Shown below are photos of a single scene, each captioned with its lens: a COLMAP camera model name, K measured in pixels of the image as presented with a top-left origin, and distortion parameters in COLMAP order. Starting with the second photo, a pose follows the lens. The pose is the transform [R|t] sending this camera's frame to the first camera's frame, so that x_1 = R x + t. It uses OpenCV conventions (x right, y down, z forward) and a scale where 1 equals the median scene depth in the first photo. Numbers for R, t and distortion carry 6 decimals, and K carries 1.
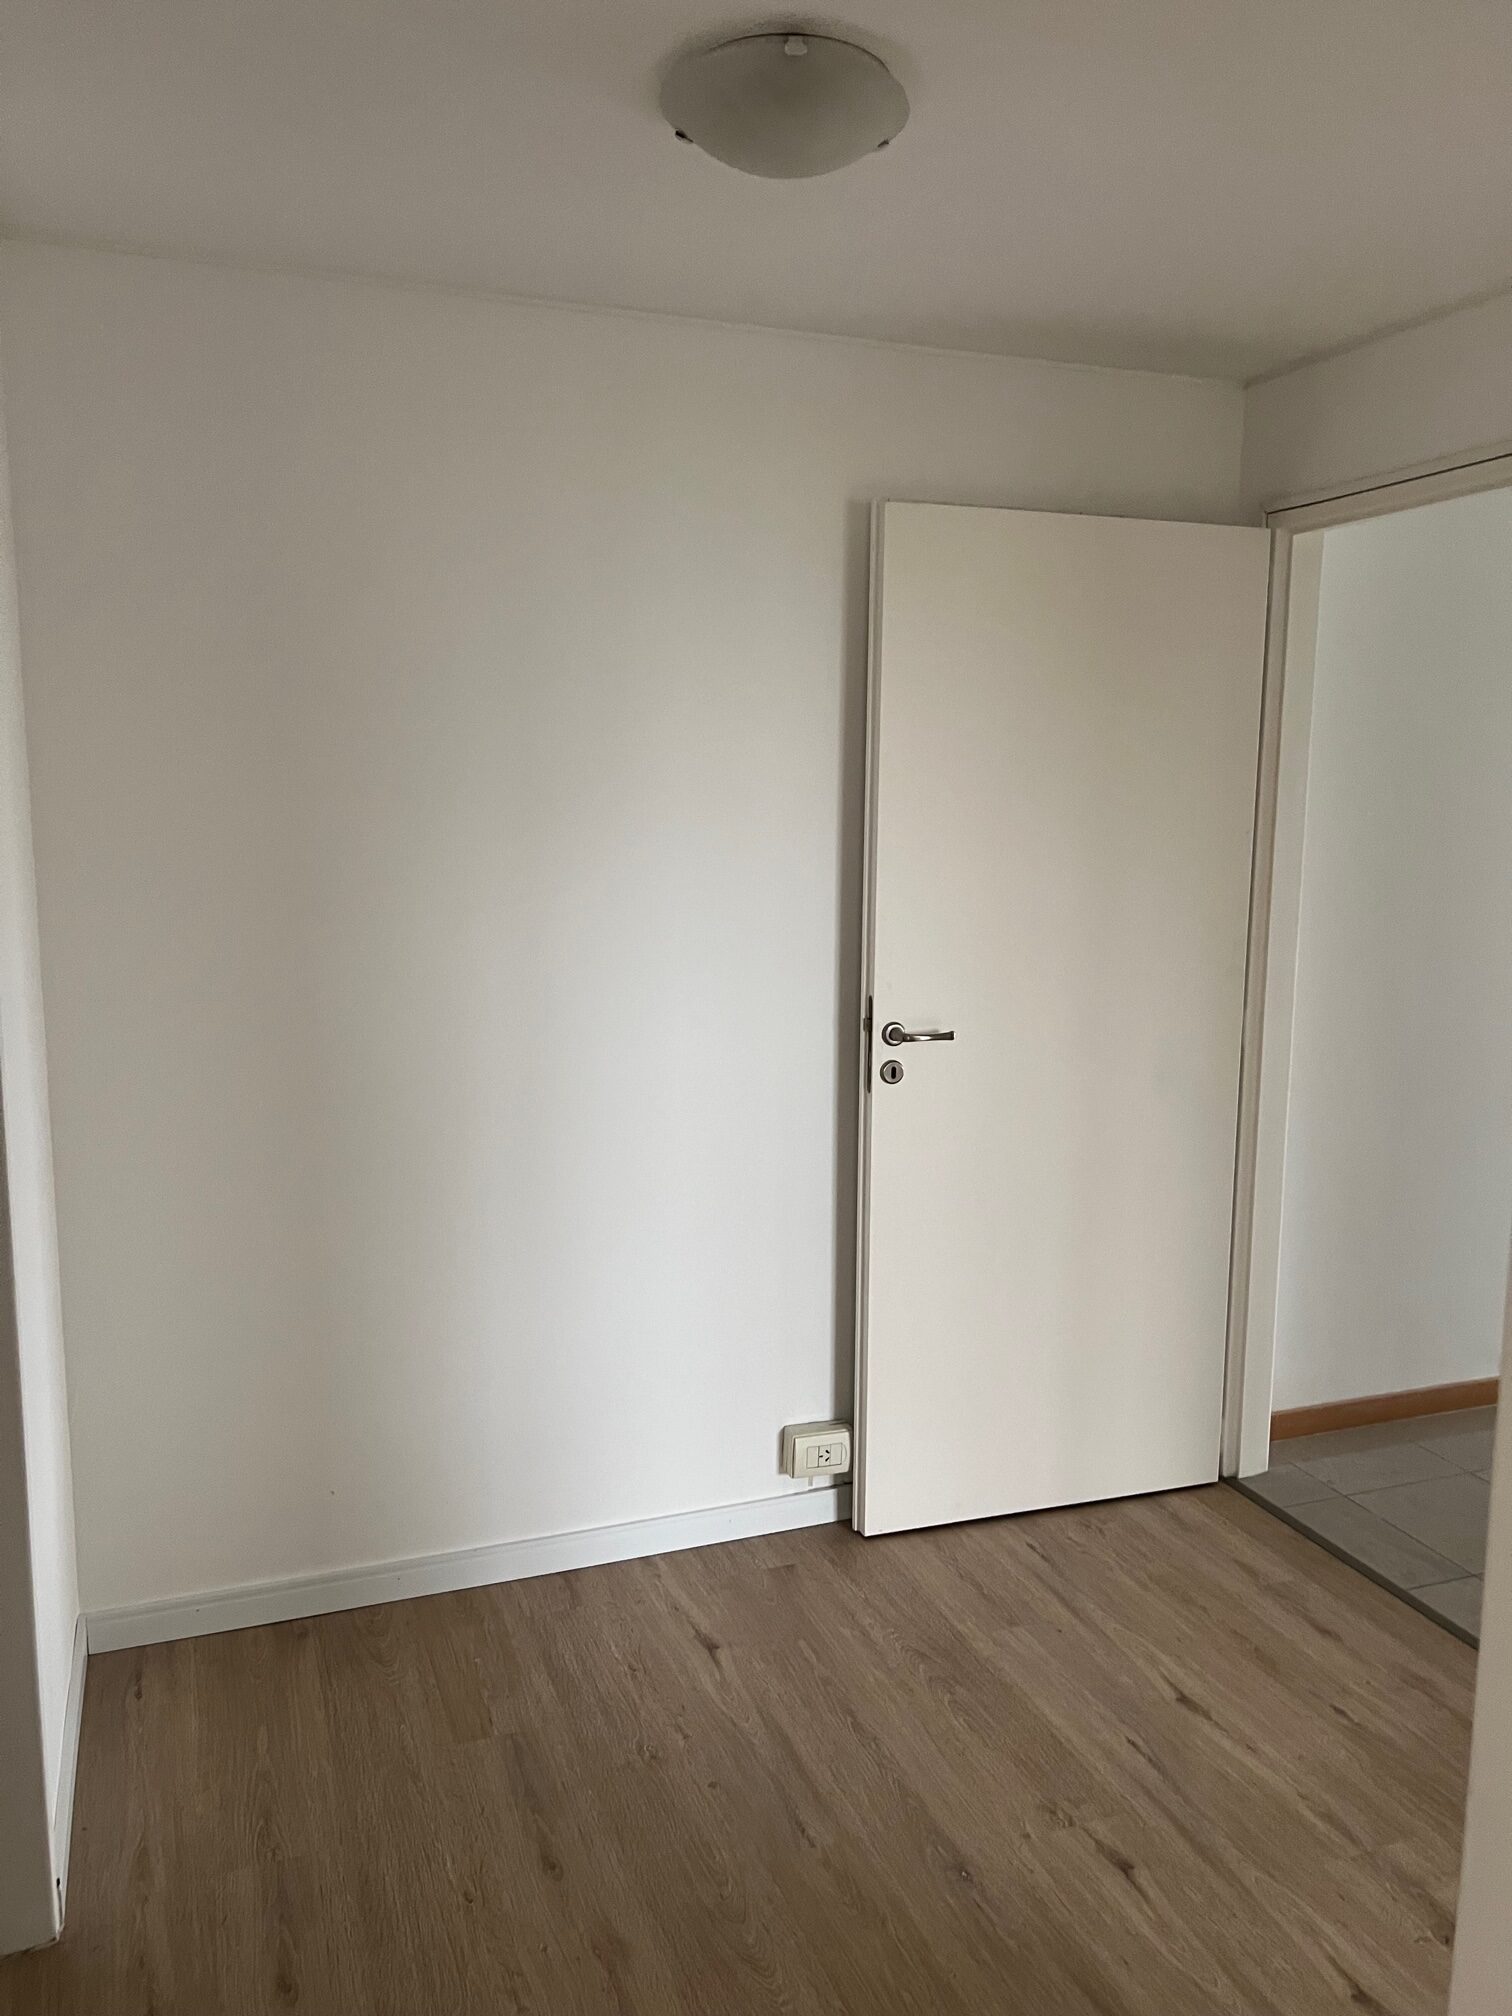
lens RADIAL K [[1523.2, 0, 756.3], [0, 1523.2, 1010.1], [0, 0, 1]] dist [0.043221, -0.045544]
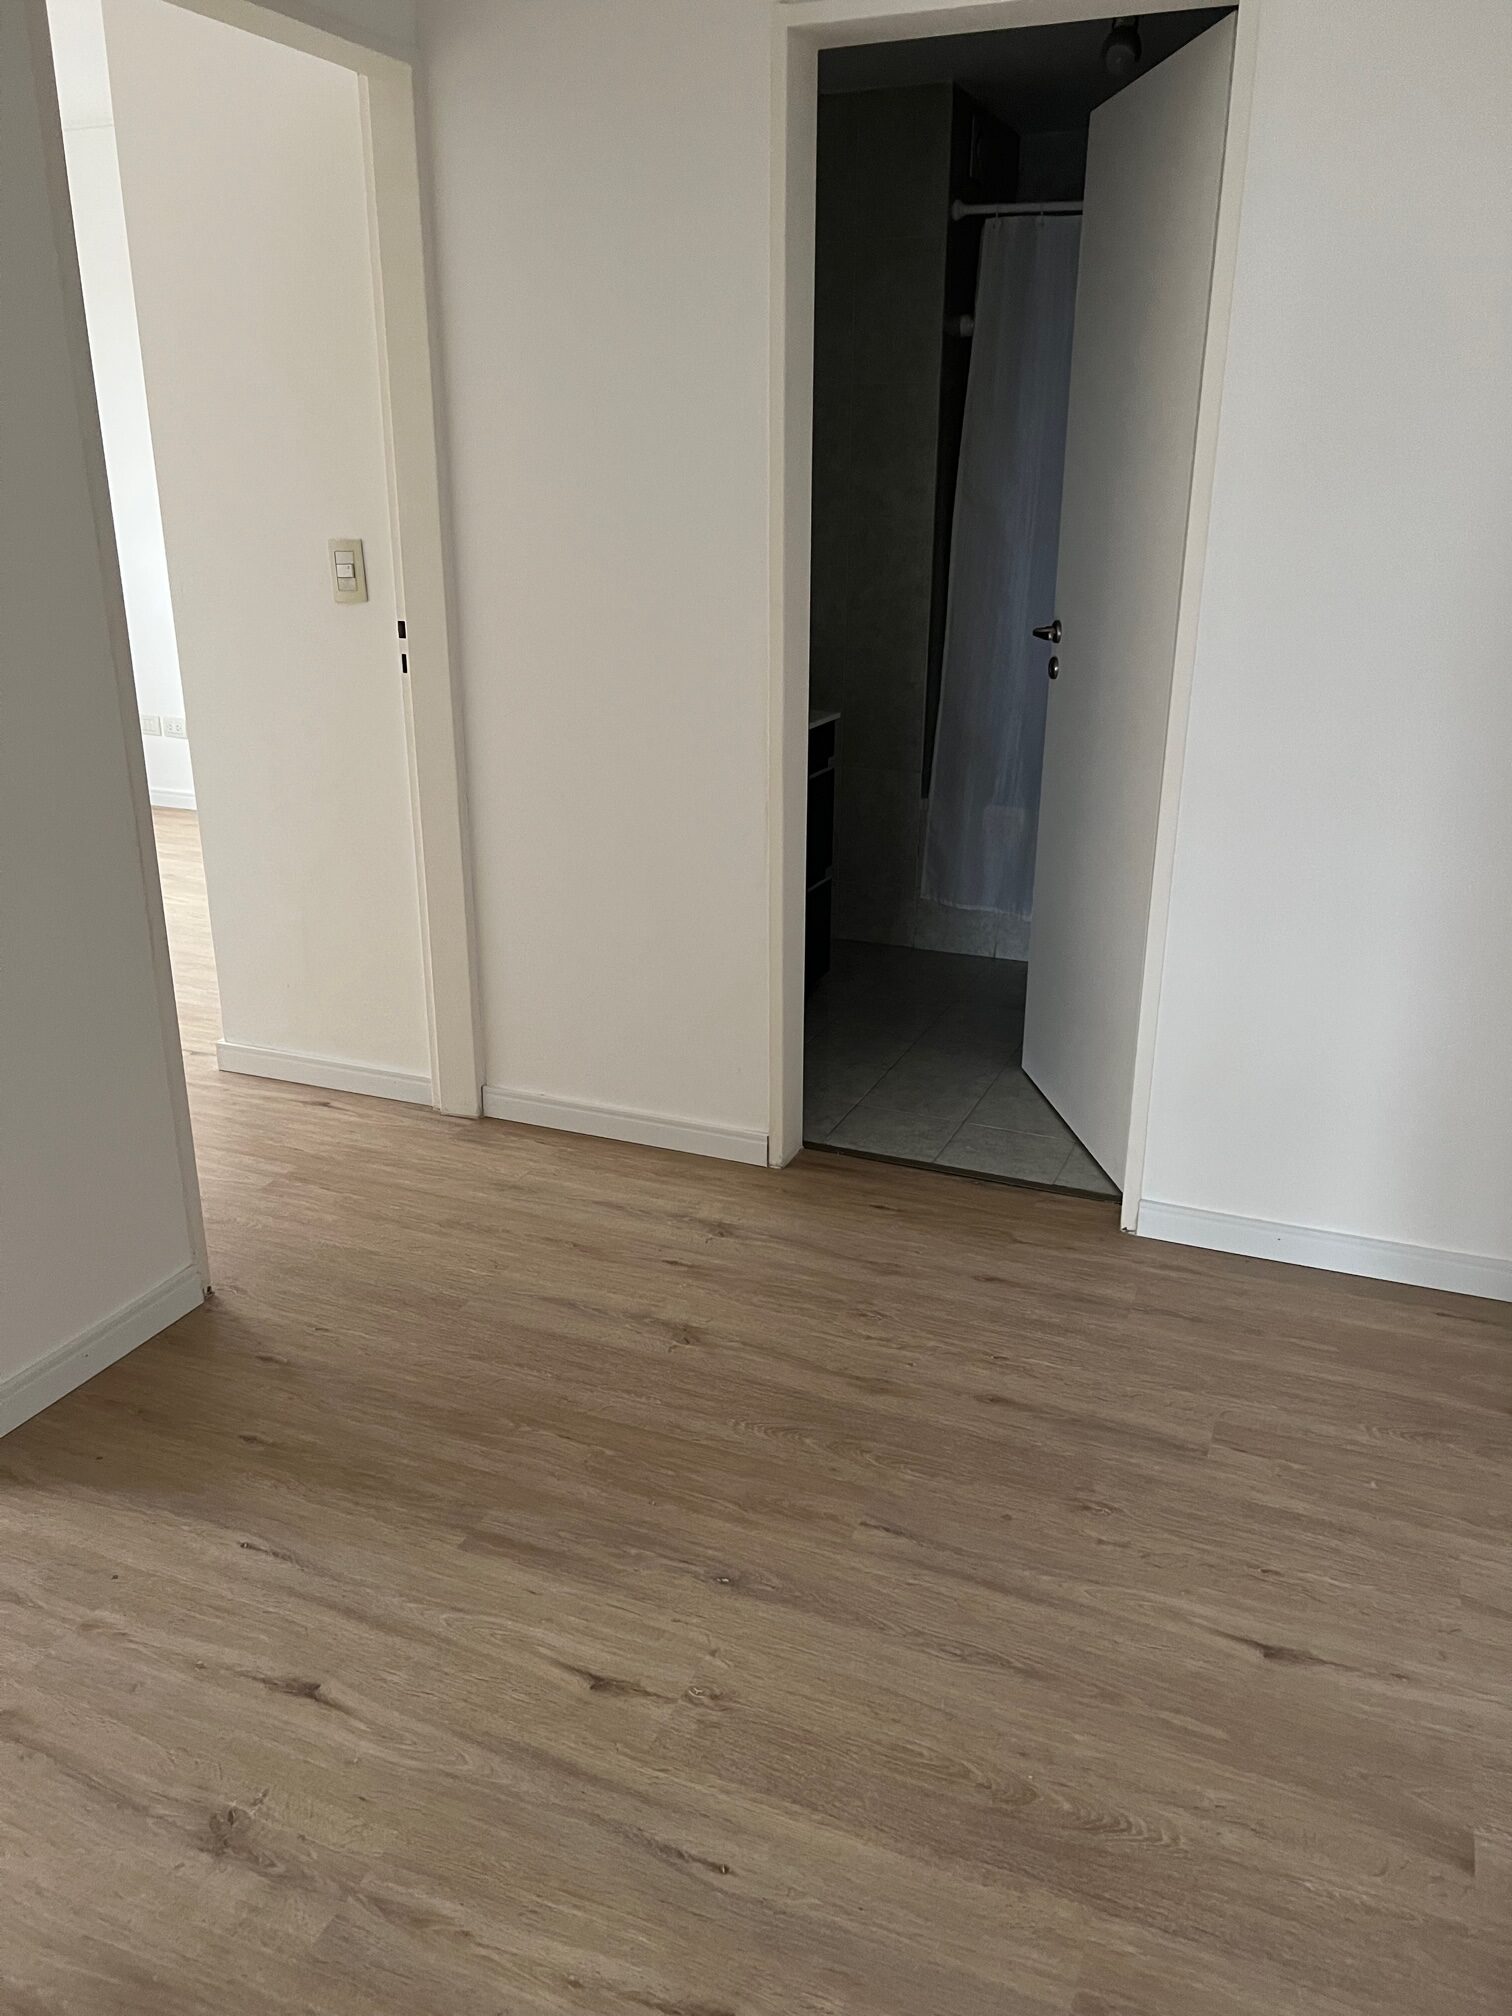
lens RADIAL K [[1523.2, 0, 757.6], [0, 1523.2, 1007.1], [0, 0, 1]] dist [0.043221, -0.045544]
pose [[-0.693006, 0.224832, -0.684976, 0.650080], [-0.107822, 0.907117, 0.406832, -0.122216], [0.712823, 0.355793, -0.604396, 1.394377]]
